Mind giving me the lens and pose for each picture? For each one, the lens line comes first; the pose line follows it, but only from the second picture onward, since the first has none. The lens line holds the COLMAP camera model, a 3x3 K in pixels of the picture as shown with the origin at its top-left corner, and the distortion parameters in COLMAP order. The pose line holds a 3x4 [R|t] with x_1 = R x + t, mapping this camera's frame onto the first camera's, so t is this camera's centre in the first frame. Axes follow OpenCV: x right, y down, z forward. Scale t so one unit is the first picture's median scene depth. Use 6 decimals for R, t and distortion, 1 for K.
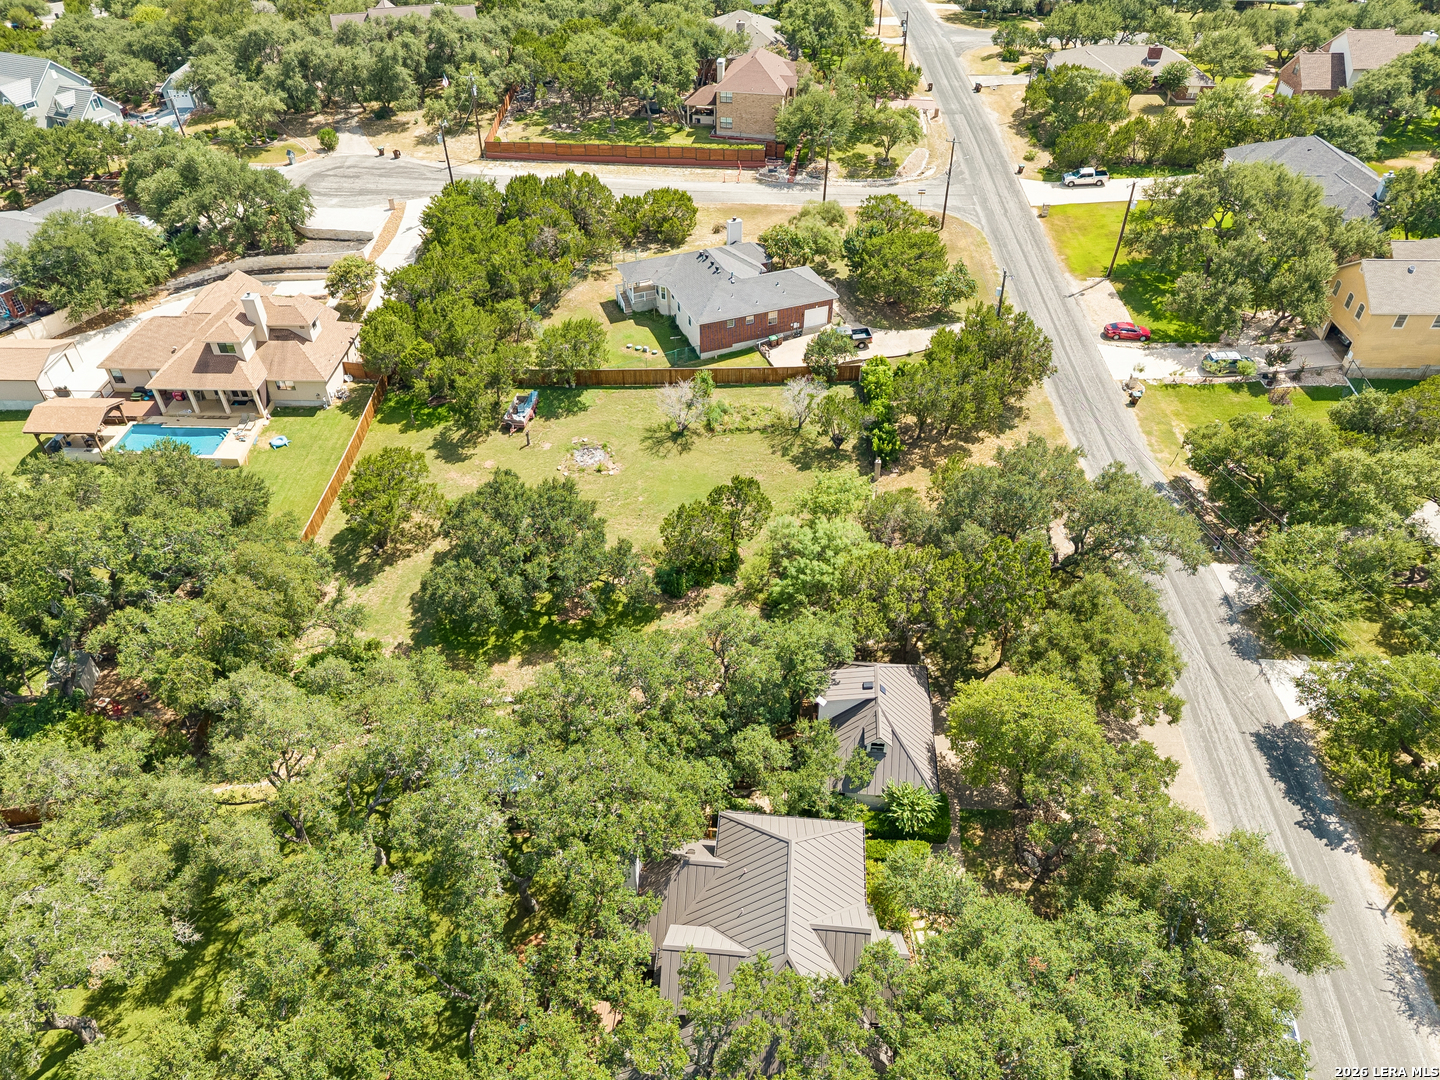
lens RADIAL K [[989.4, 0, 724.4], [0, 989.4, 532.6], [0, 0, 1]] dist [0.010517, -0.003577]
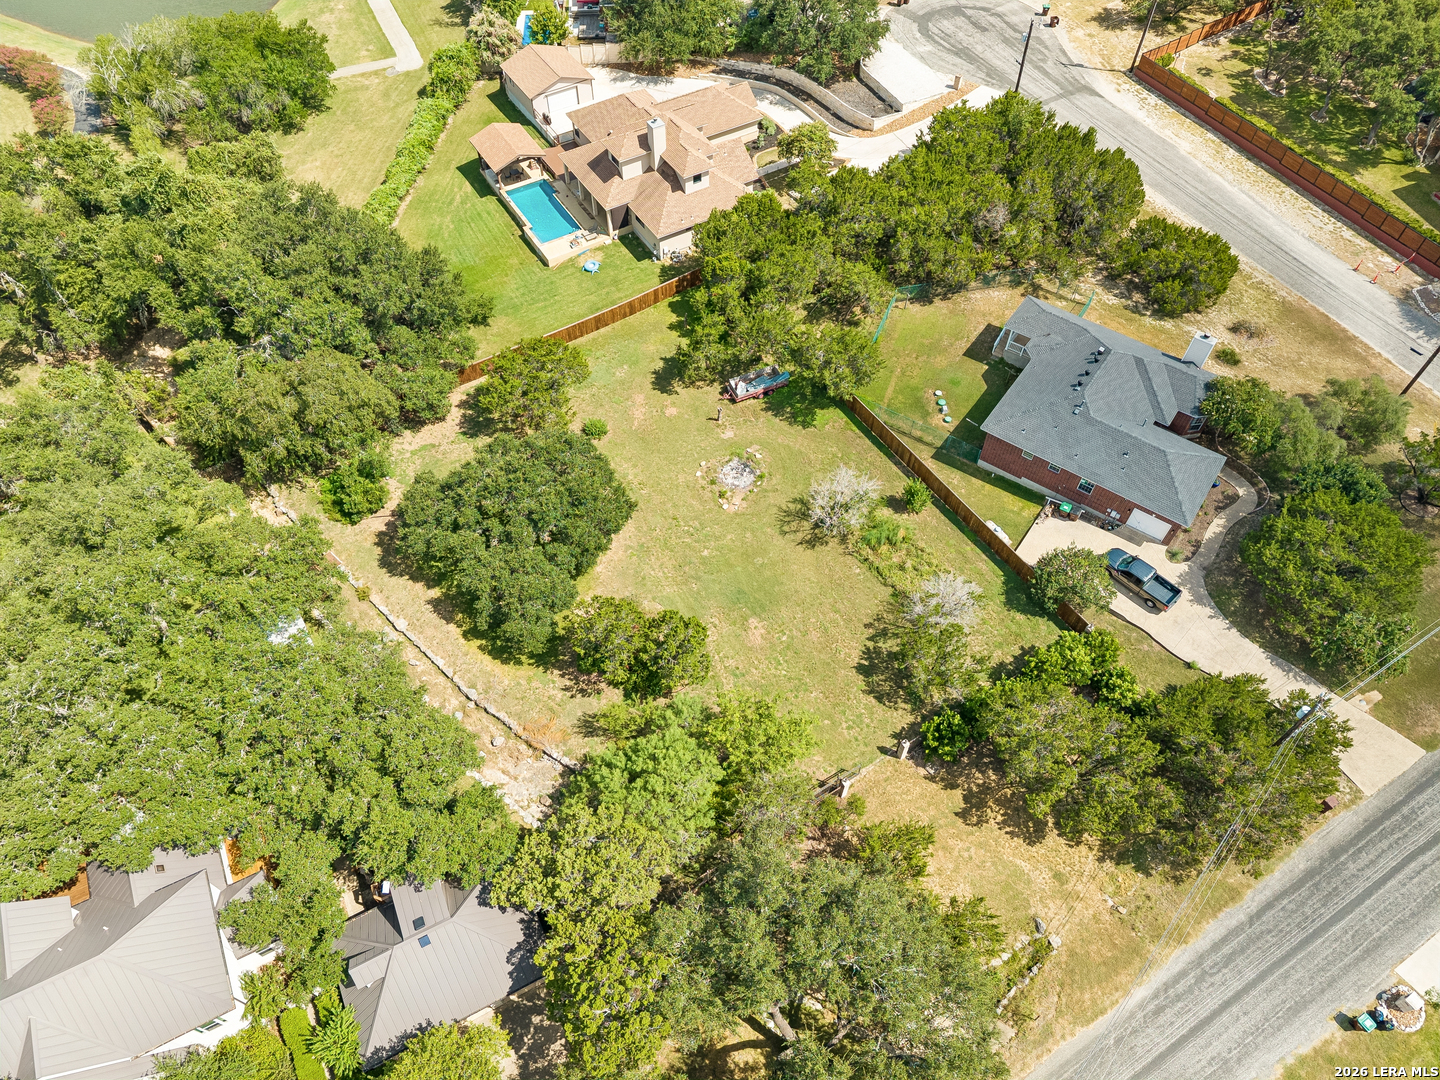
lens RADIAL K [[960.9, 0, 720.0], [0, 960.9, 540.0], [0, 0, 1]] dist [0.027634, -0.028210]
pose [[0.538873, 0.683958, -0.491750, 0.273305], [-0.542789, 0.728337, 0.418217, -0.335224], [0.644202, 0.041551, 0.763726, 0.302579]]
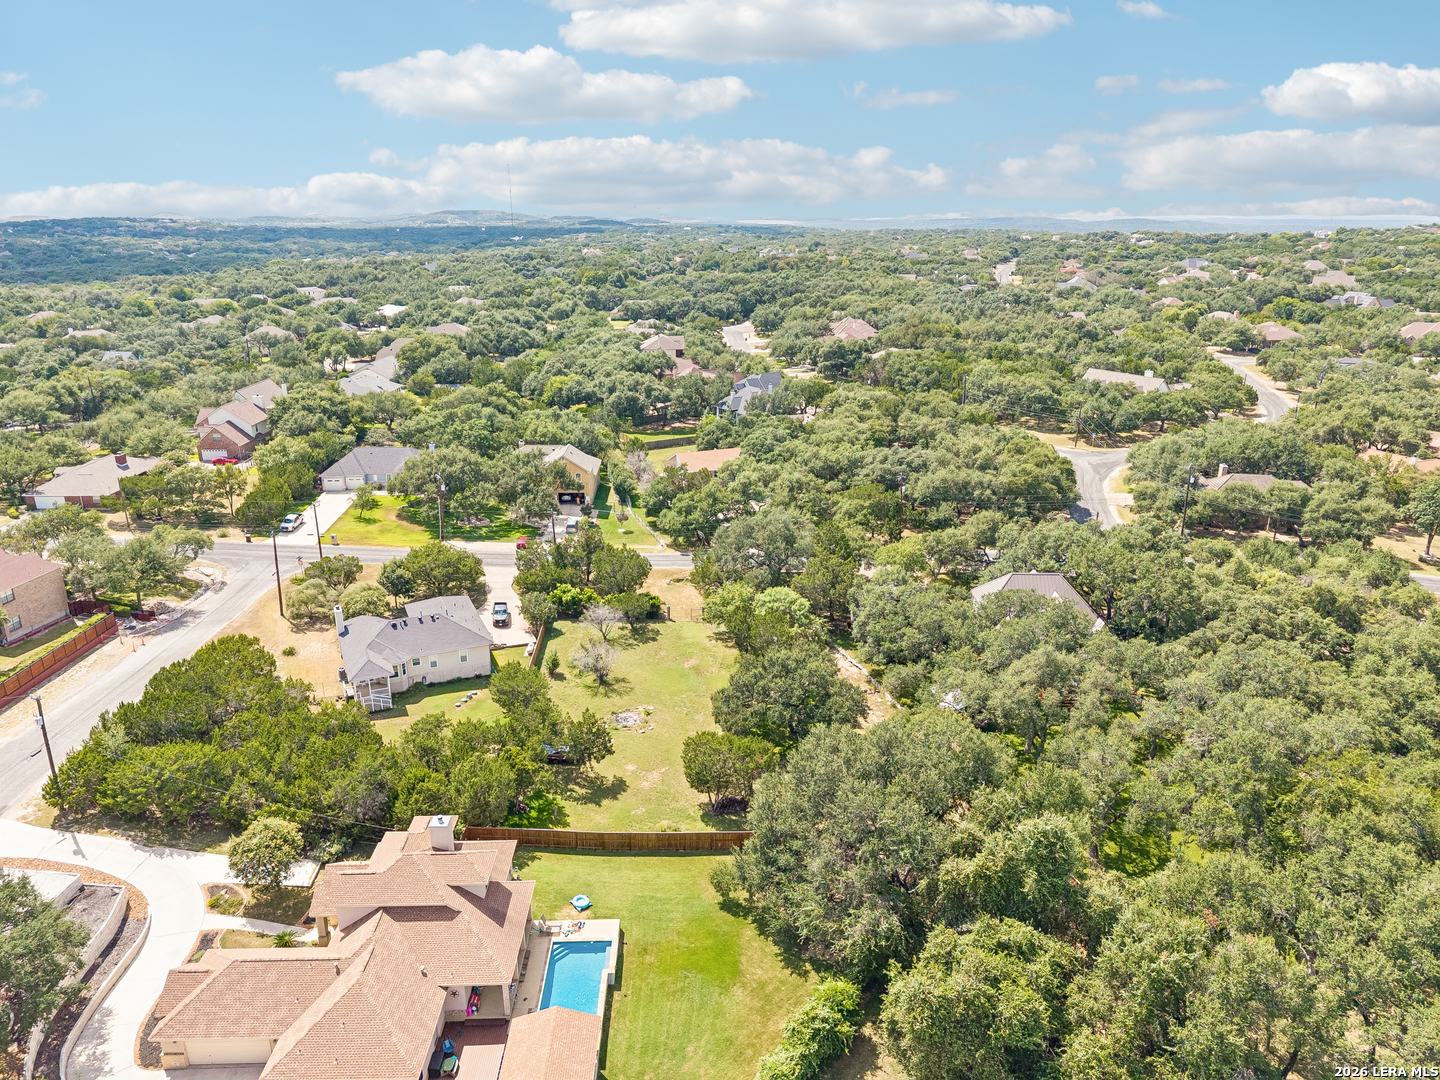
lens RADIAL K [[960.9, 0, 720.0], [0, 960.9, 540.0], [0, 0, 1]] dist [0.027634, -0.028210]
pose [[-0.049659, -0.314724, 0.947883, -1.027087], [0.639573, 0.718922, 0.272209, -0.417616], [-0.767125, 0.619758, 0.165587, 0.517304]]
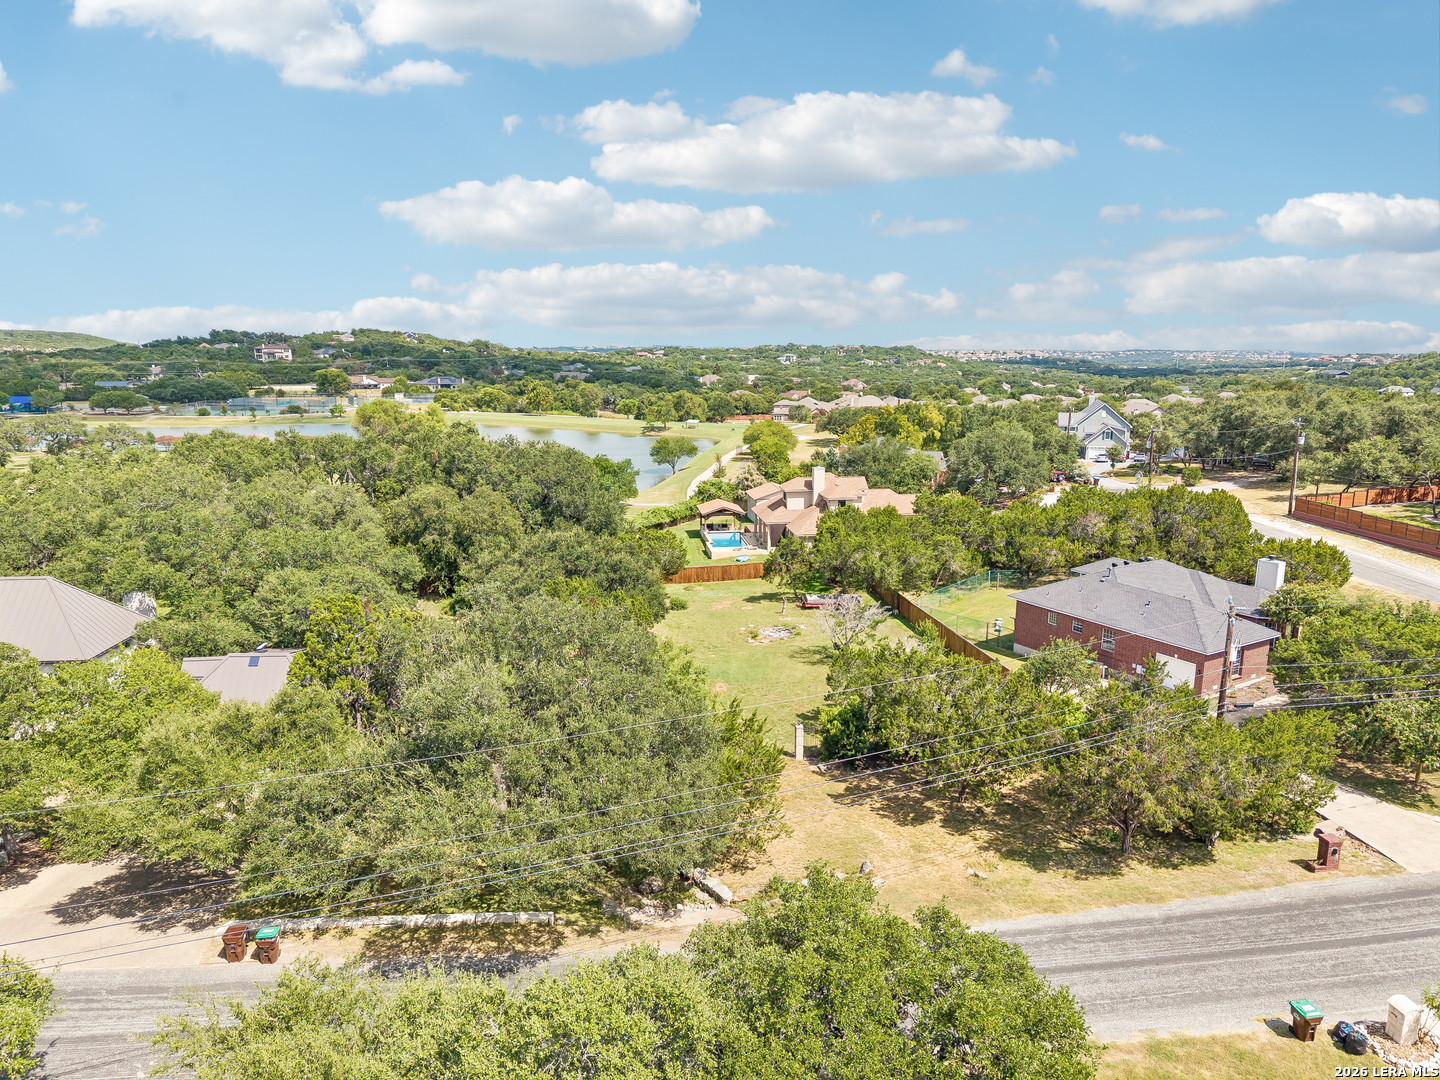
lens RADIAL K [[960.9, 0, 720.0], [0, 960.9, 540.0], [0, 0, 1]] dist [0.027634, -0.028210]
pose [[0.155501, 0.194809, -0.968436, 0.612371], [-0.635535, 0.770258, 0.052896, -0.138931], [0.756250, 0.607250, 0.243584, 0.607449]]
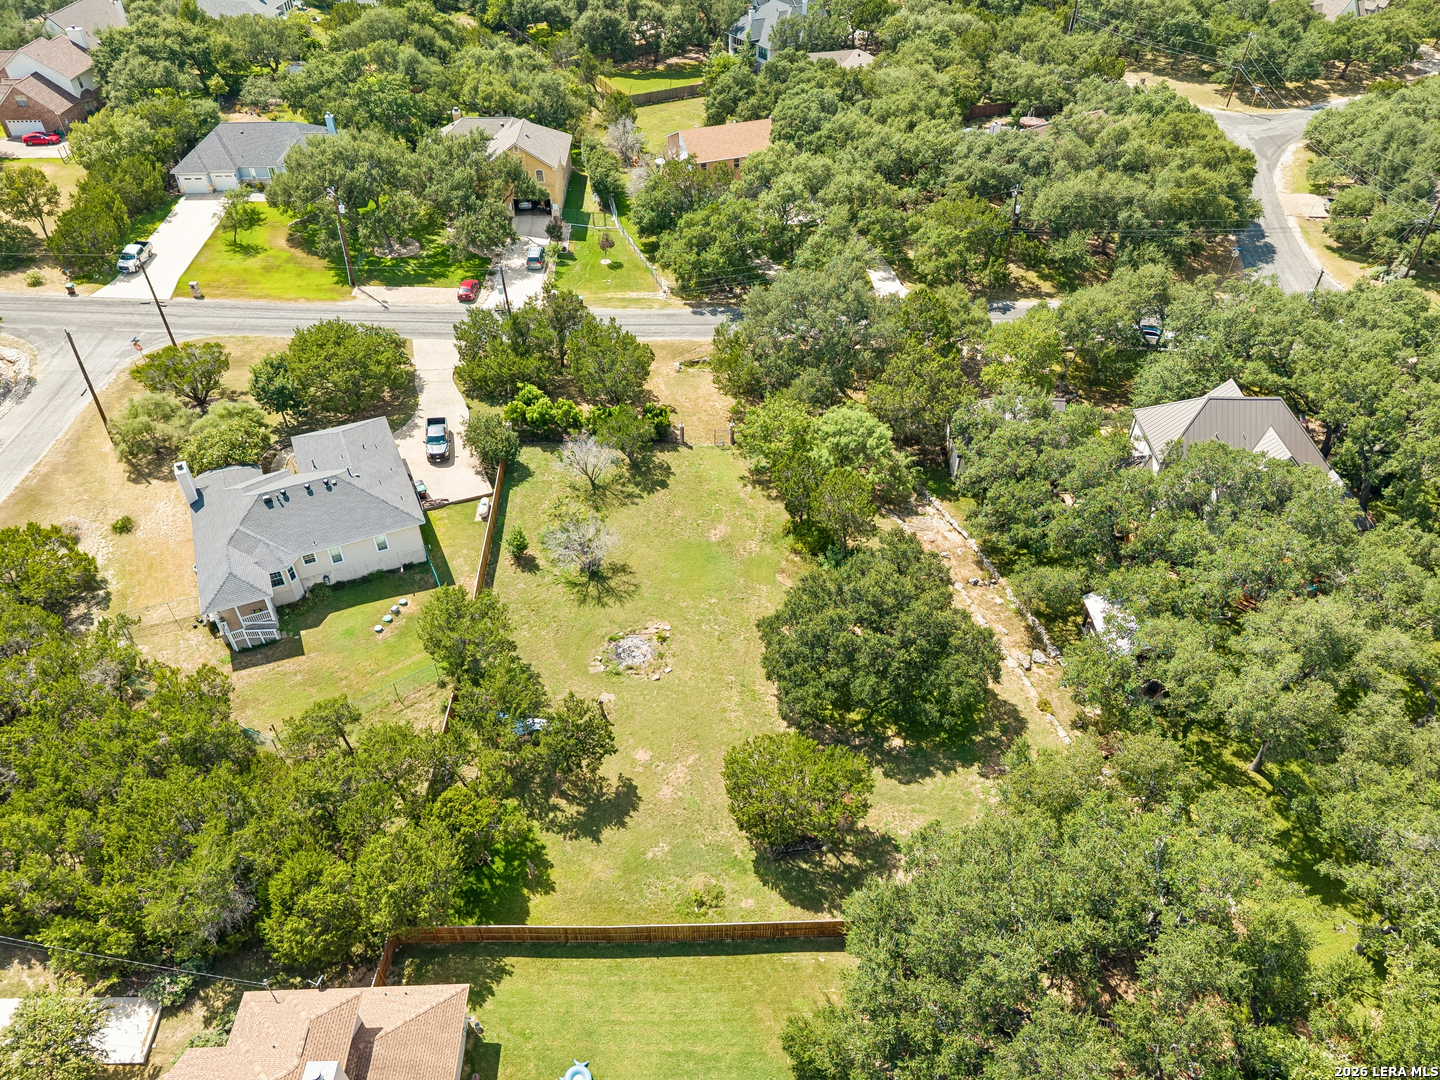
lens RADIAL K [[966.9, 0, 719.4], [0, 966.9, 554.2], [0, 0, 1]] dist [0.003649, -0.004309]
pose [[-0.058553, -0.659275, 0.749619, -0.592614], [0.637200, 0.553360, 0.536441, -0.435435], [-0.768471, 0.509067, 0.387689, 0.528617]]
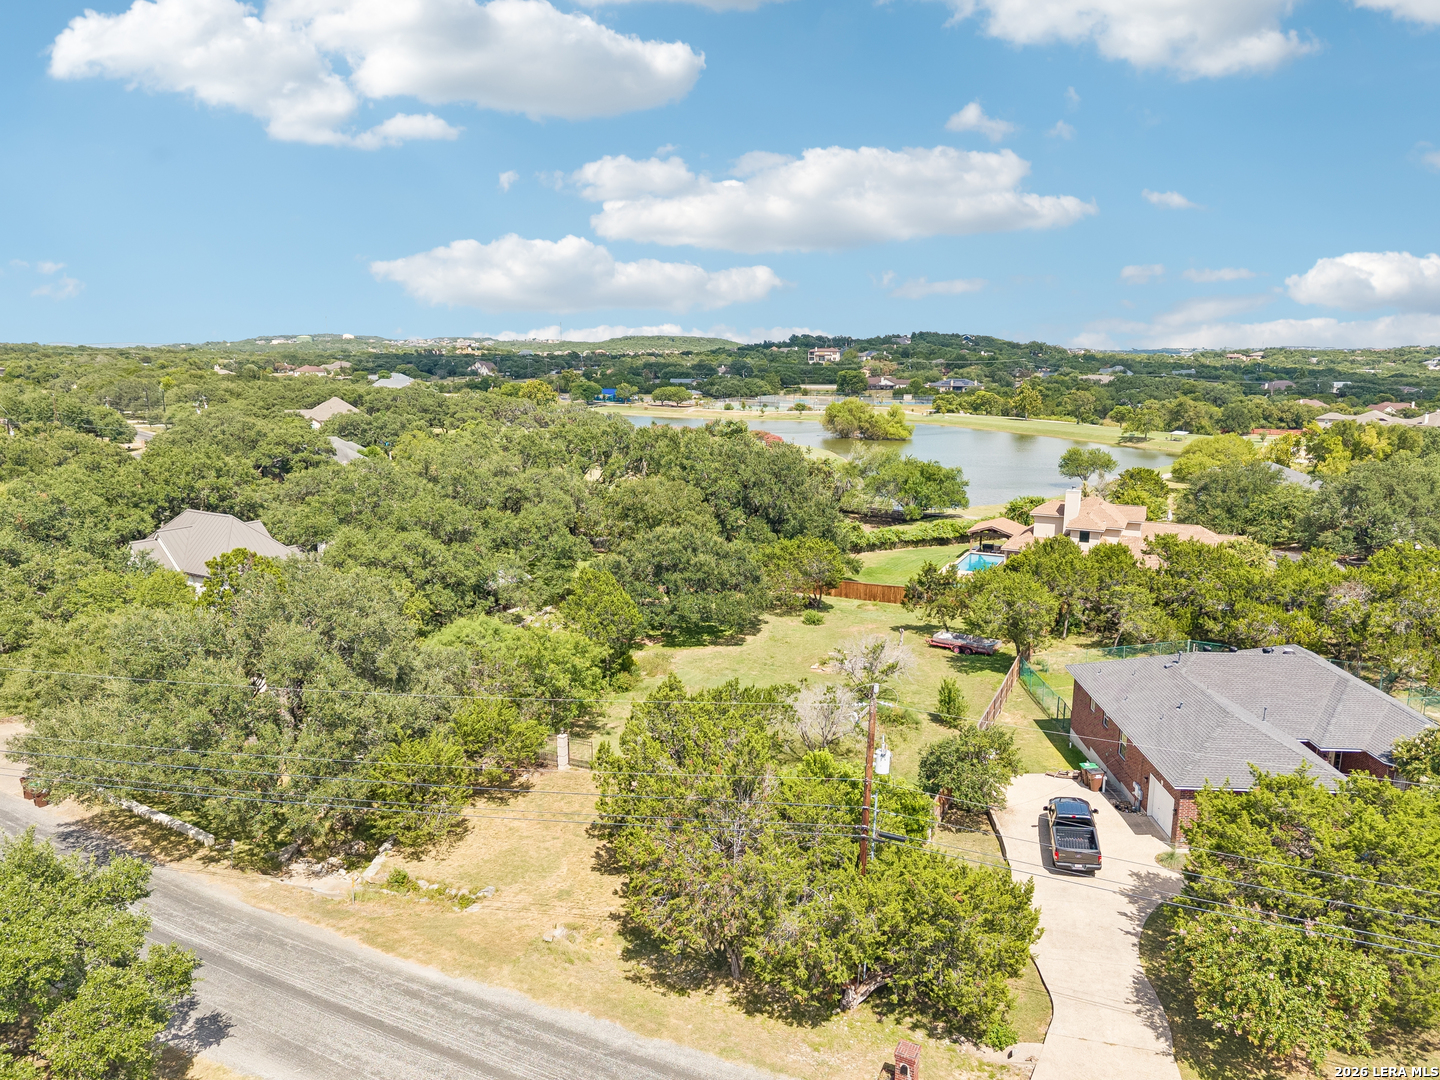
lens RADIAL K [[960.9, 0, 720.0], [0, 960.9, 540.0], [0, 0, 1]] dist [0.027634, -0.028210]
pose [[-0.422794, 0.176359, -0.888900, 0.535453], [-0.584237, 0.696782, 0.416127, -0.368374], [0.692757, 0.695265, -0.191559, 0.880503]]
